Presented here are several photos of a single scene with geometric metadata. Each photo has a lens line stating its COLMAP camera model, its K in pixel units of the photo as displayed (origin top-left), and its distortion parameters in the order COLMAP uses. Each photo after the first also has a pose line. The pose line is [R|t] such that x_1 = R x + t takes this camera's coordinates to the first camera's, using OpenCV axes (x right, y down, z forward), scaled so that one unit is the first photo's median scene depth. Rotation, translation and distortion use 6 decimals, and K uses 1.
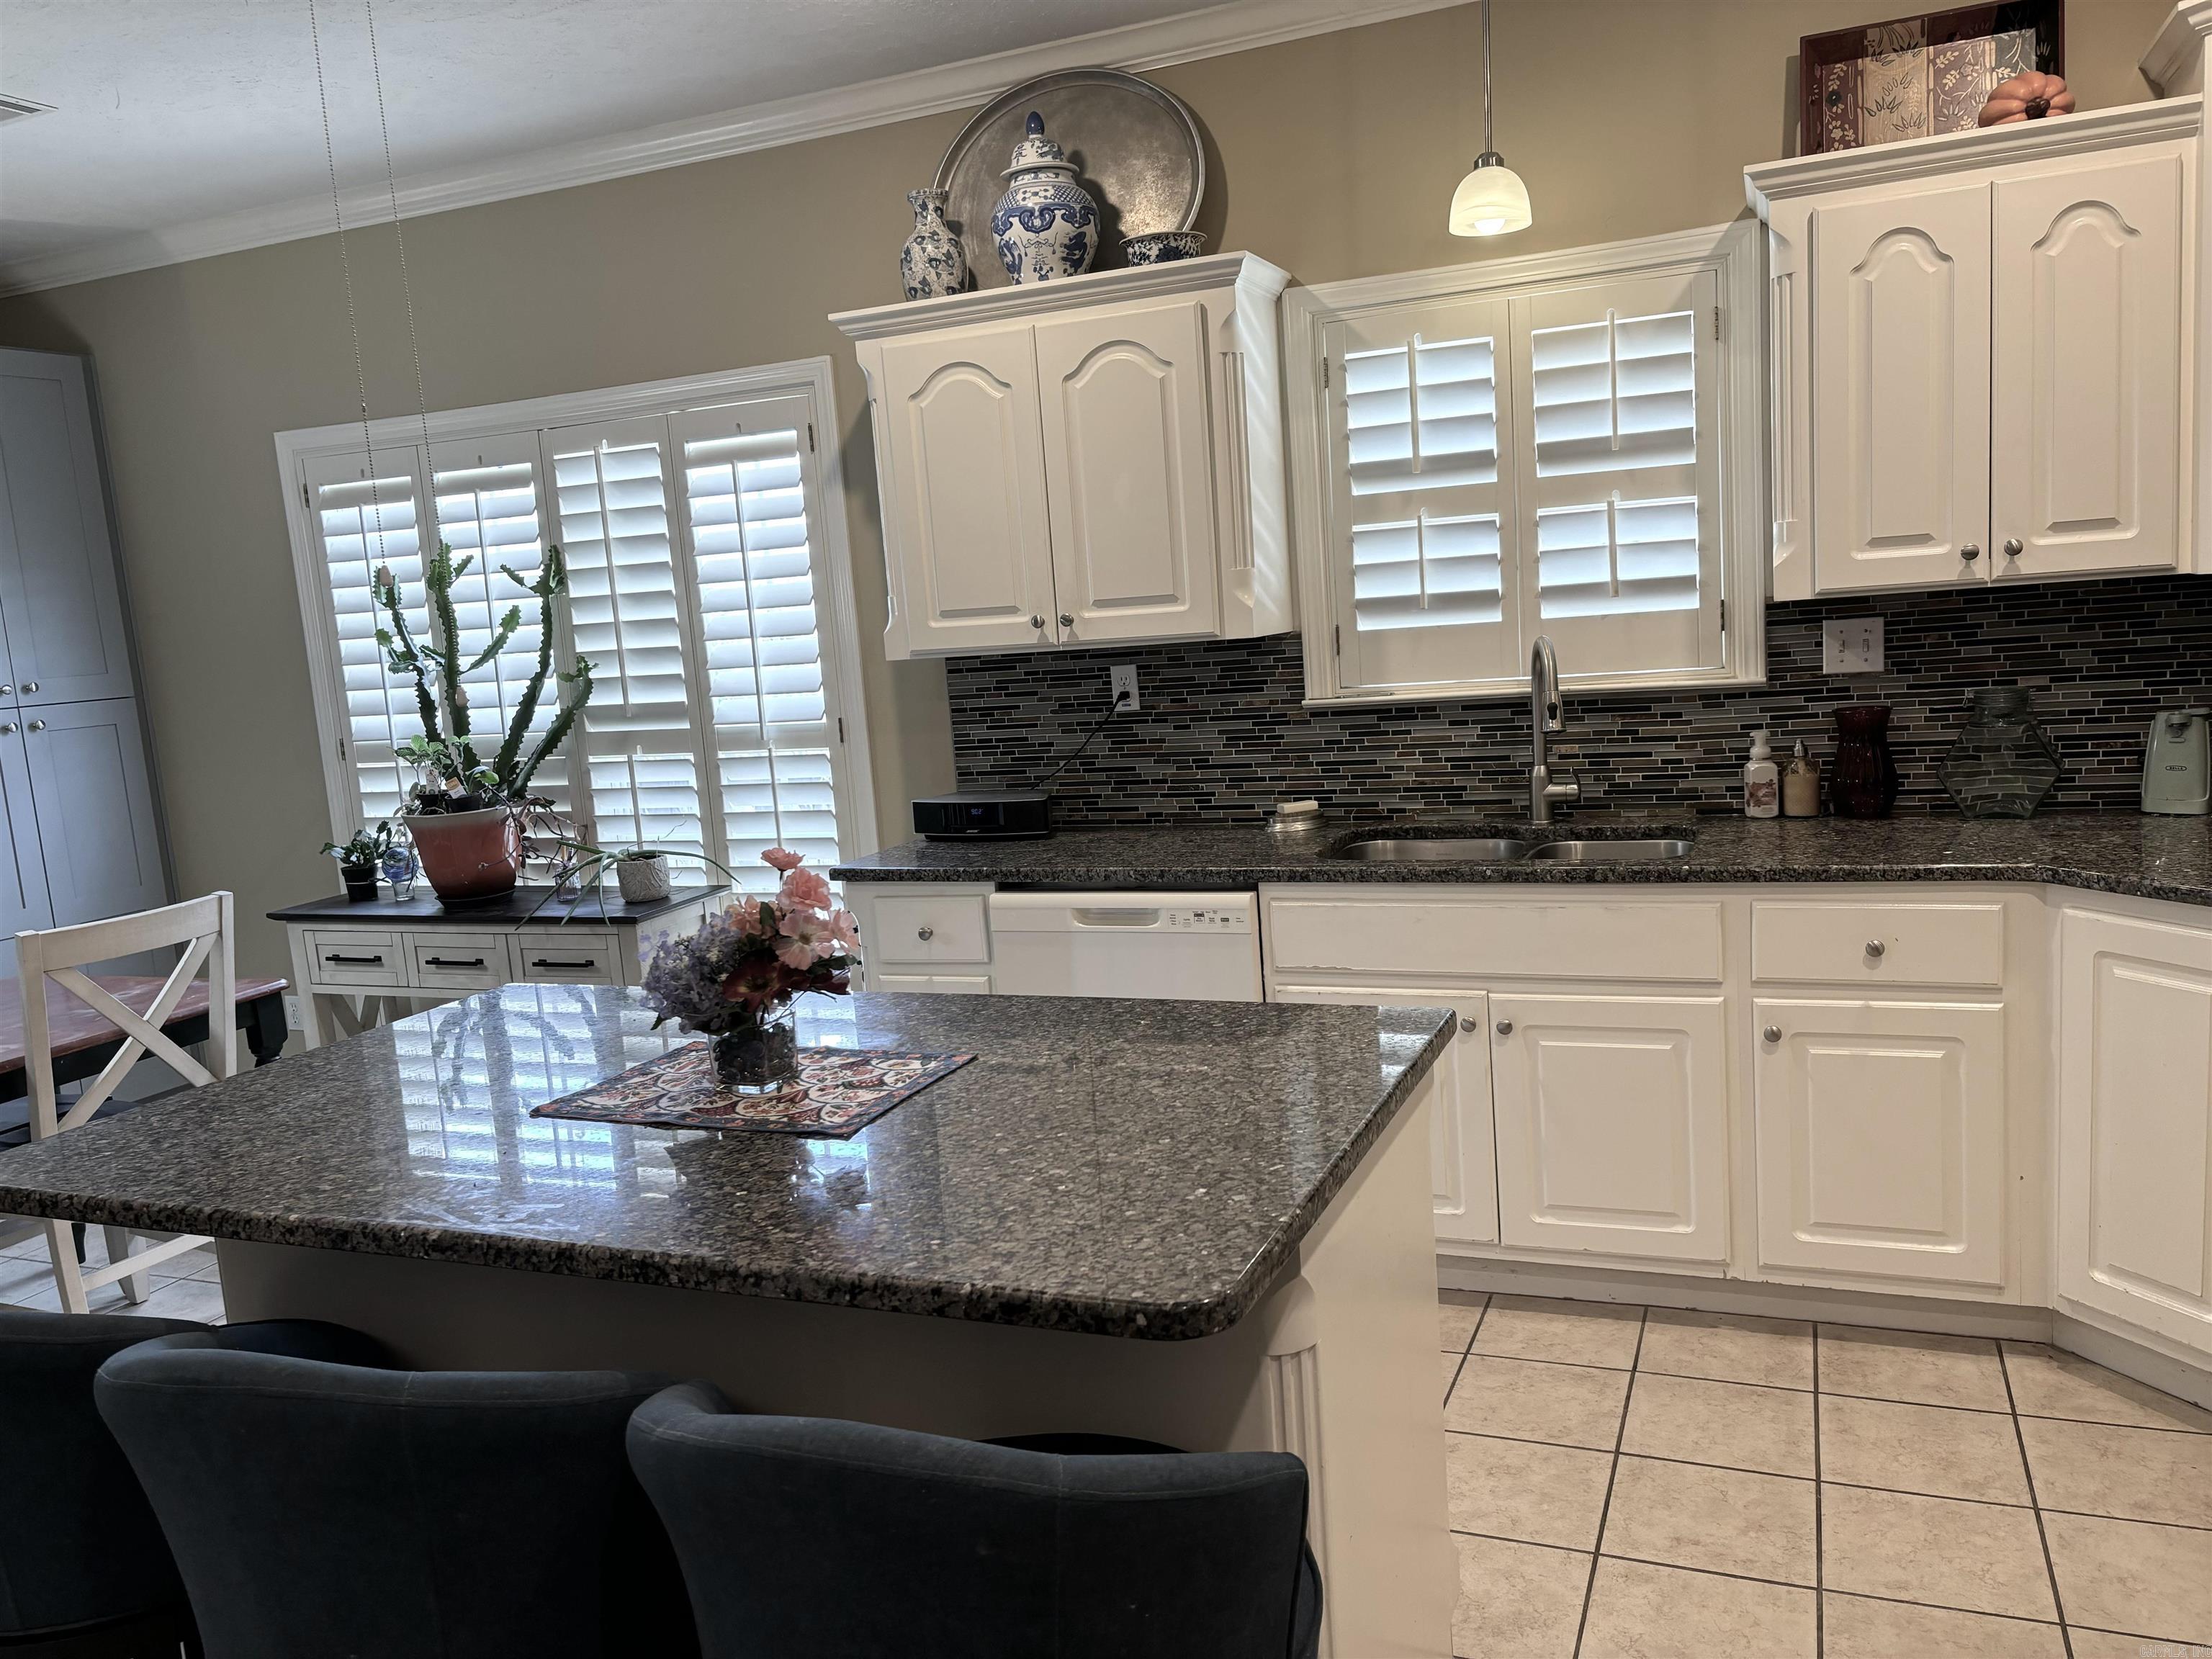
lens RADIAL K [[1645.8, 0, 1106.0], [0, 1645.8, 829.5], [0, 0, 1]] dist [0.090841, -0.124235]
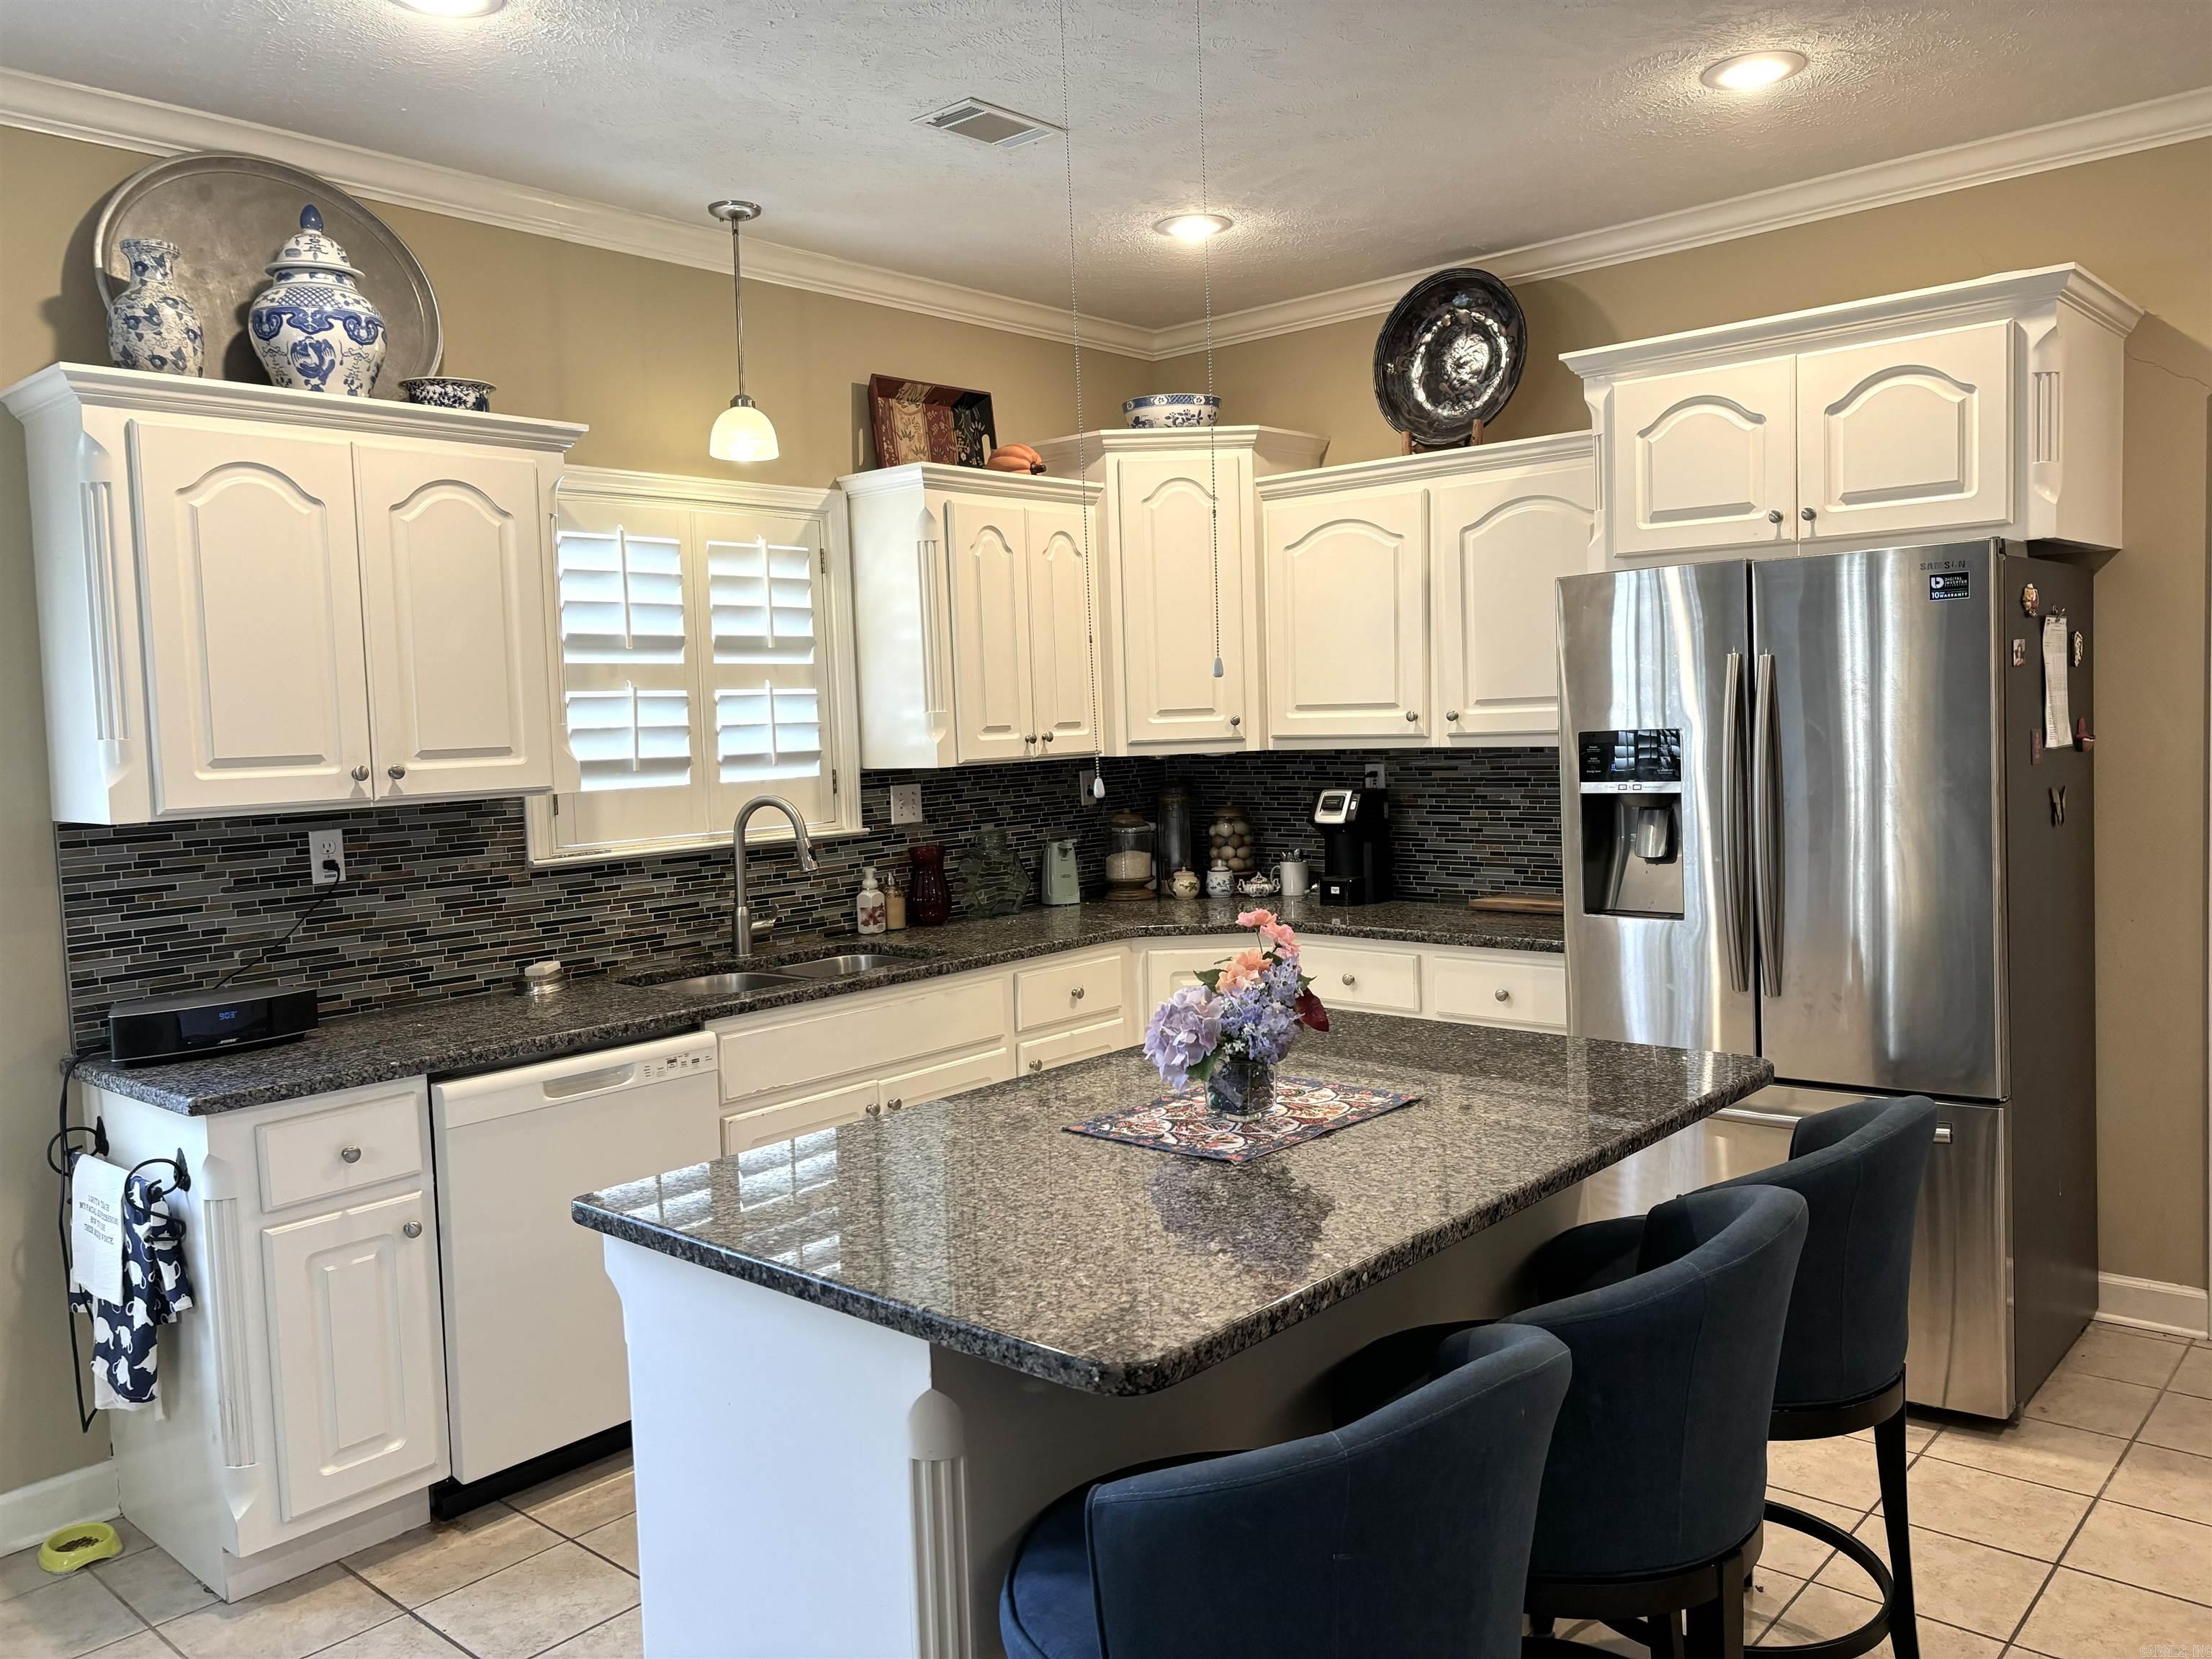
lens RADIAL K [[1696.9, 0, 1108.3], [0, 1696.9, 793.9], [0, 0, 1]] dist [0.027986, -0.001681]
pose [[0.328171, 0.013547, 0.944521, -0.708300], [0.138814, 0.988350, -0.062406, -0.006162], [-0.934363, 0.151593, 0.322468, 0.332328]]
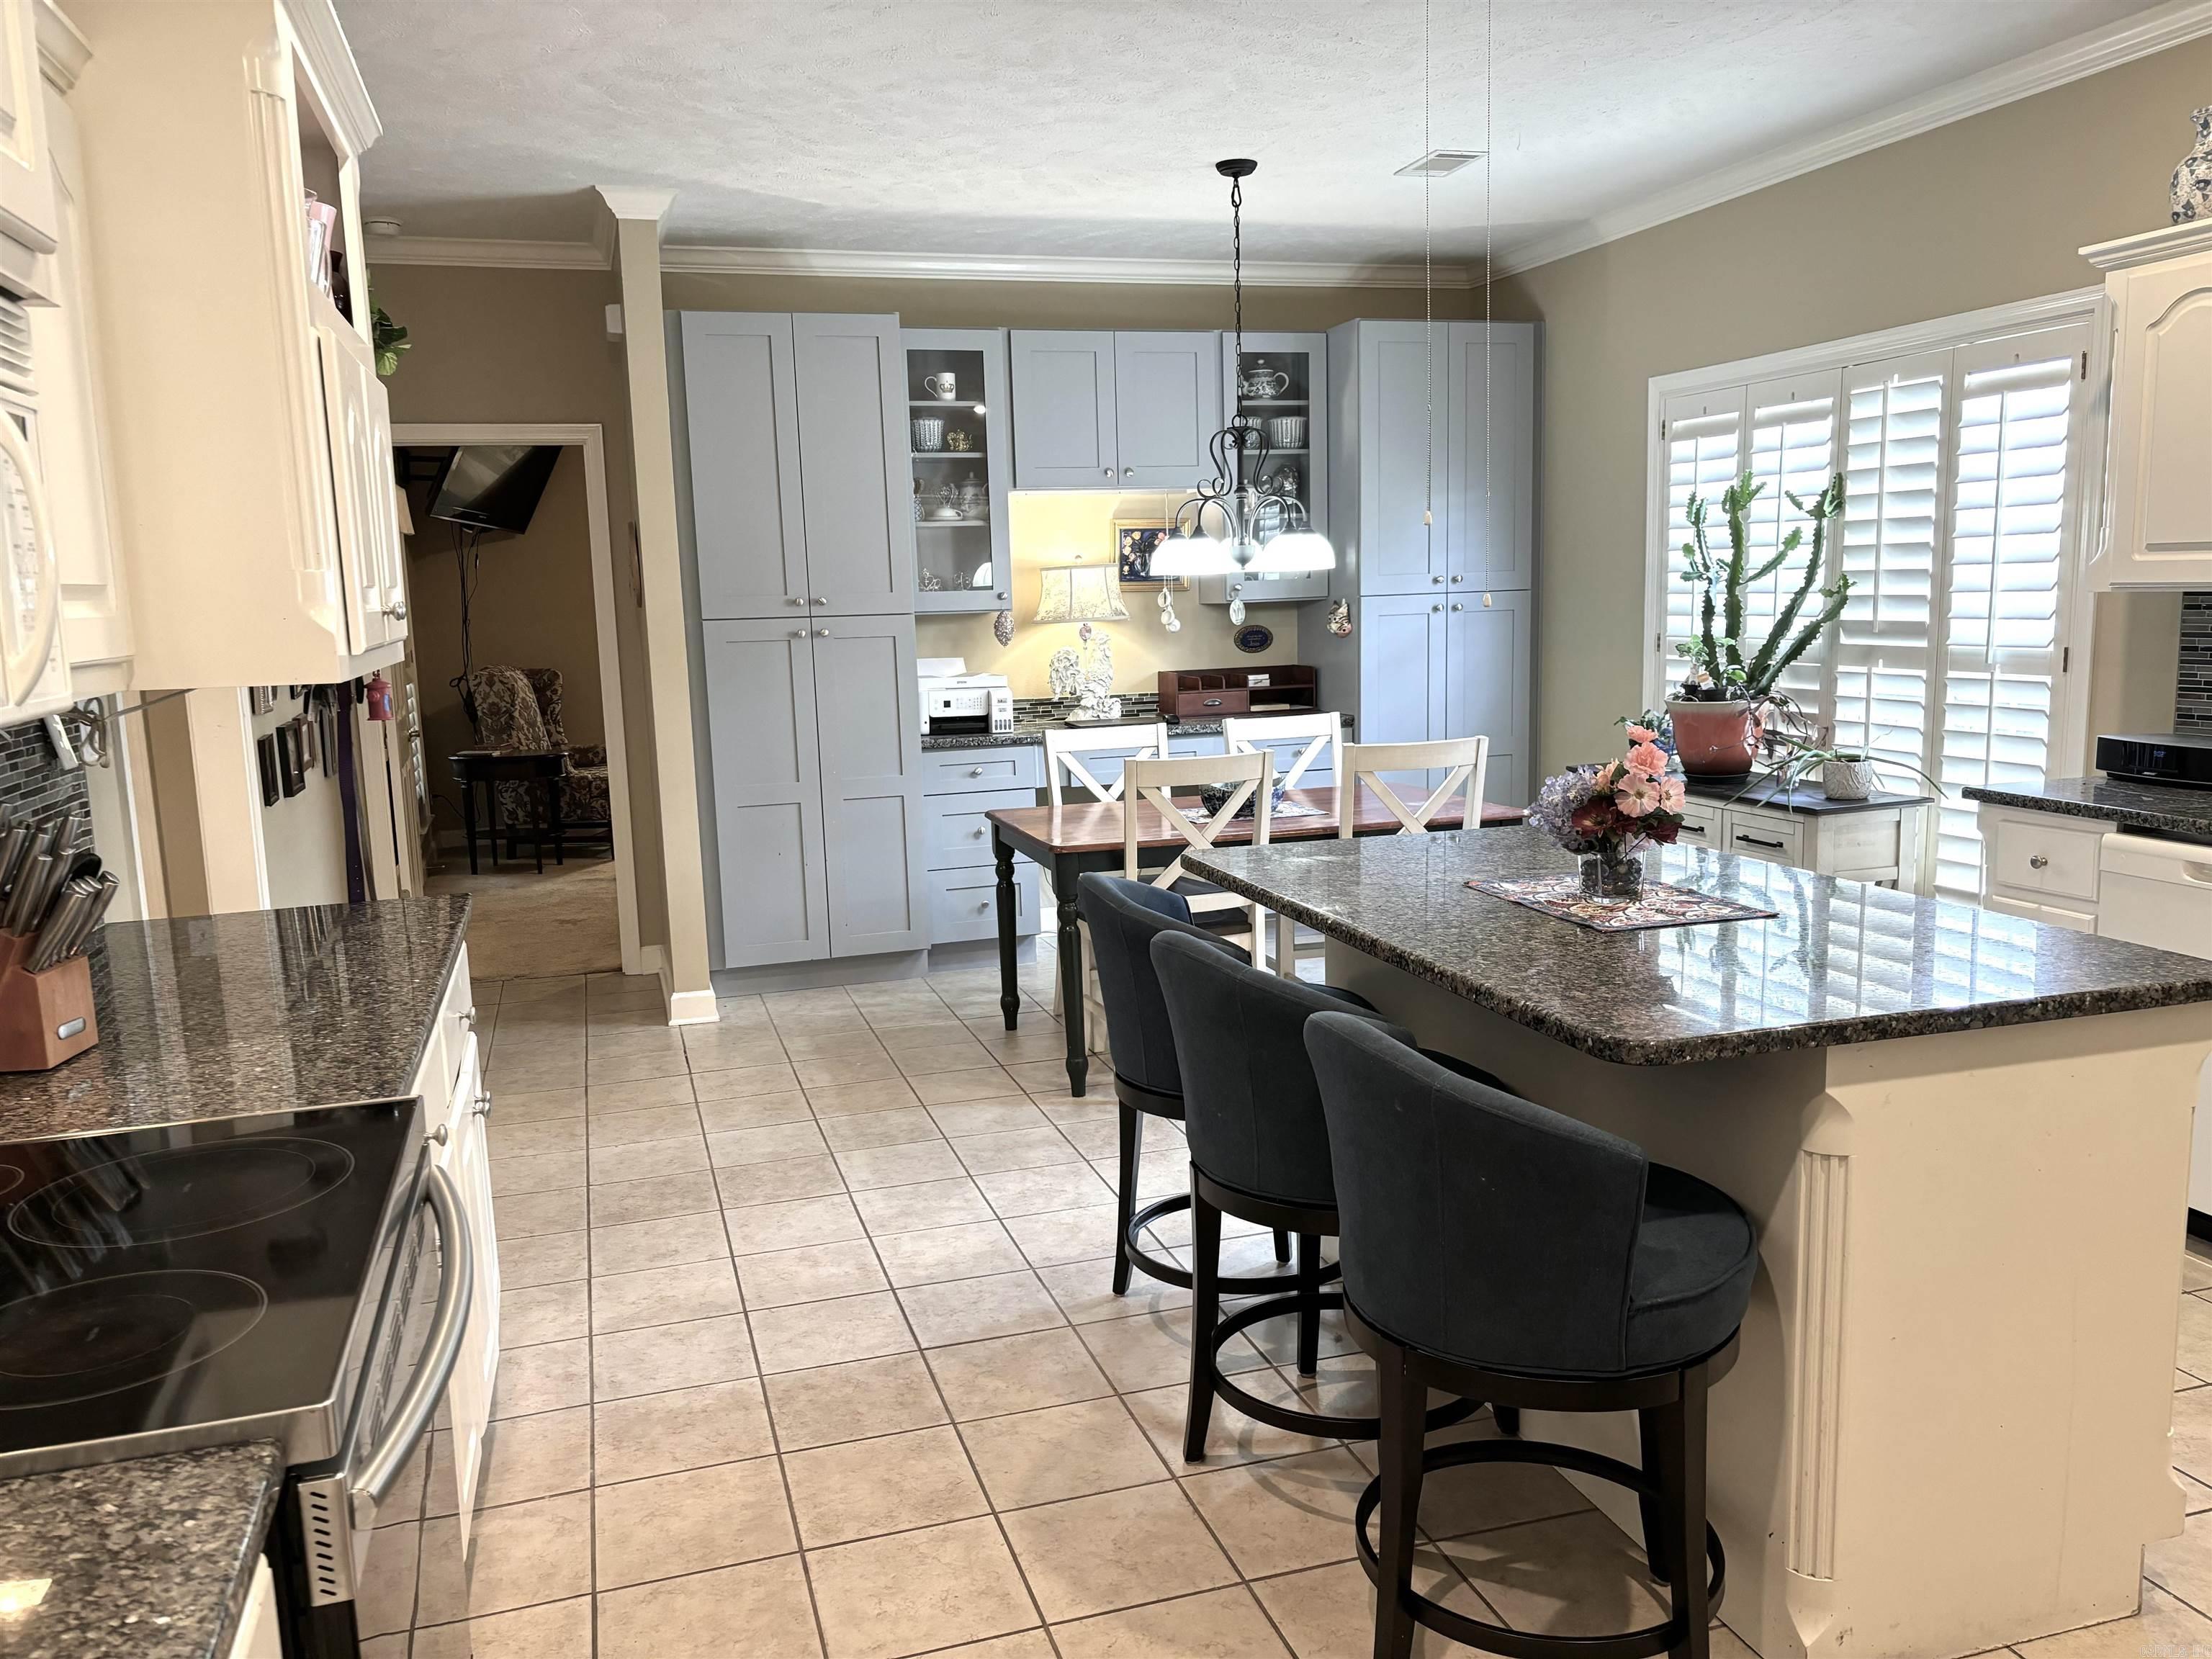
lens RADIAL K [[1696.9, 0, 1108.3], [0, 1696.9, 793.9], [0, 0, 1]] dist [0.027986, -0.001681]
pose [[0.635876, 0.147150, -0.757634, 0.288967], [-0.119539, 0.988588, 0.091679, -0.006228], [0.762478, 0.032270, 0.646209, -0.114807]]
